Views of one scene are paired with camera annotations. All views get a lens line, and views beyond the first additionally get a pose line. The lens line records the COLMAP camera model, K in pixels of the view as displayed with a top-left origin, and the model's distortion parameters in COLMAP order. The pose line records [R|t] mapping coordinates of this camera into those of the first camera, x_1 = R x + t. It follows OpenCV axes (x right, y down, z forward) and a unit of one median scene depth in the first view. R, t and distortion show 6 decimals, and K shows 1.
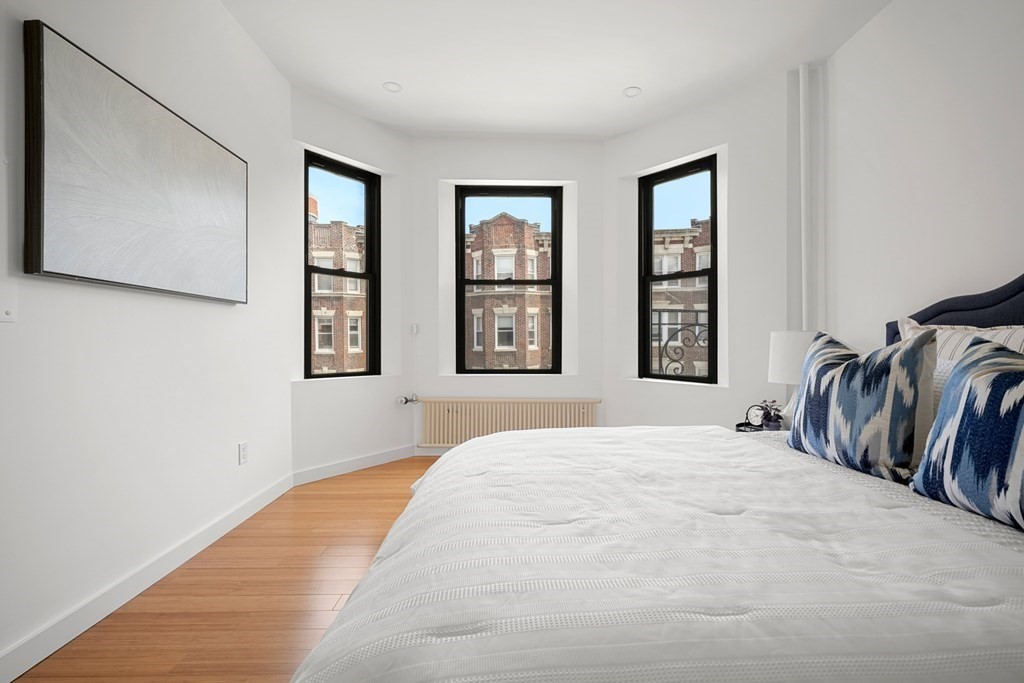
lens RADIAL K [[421.9, 0, 535.1], [0, 421.9, 345.3], [0, 0, 1]] dist [0.000242, 0.000049]
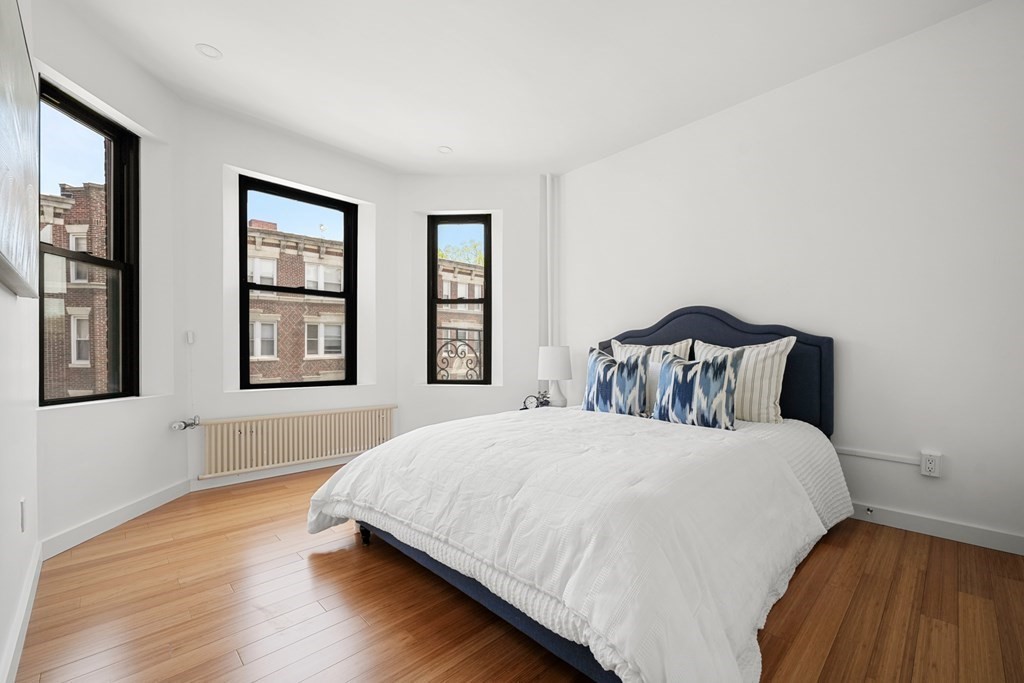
lens RADIAL K [[429.0, 0, 507.4], [0, 429.0, 363.9], [0, 0, 1]] dist [0.000405, 0.000080]
pose [[0.727538, -0.017006, 0.685856, -0.472594], [0.006938, 0.999824, 0.017432, 0.002176], [-0.686032, -0.007924, 0.727528, -0.037460]]
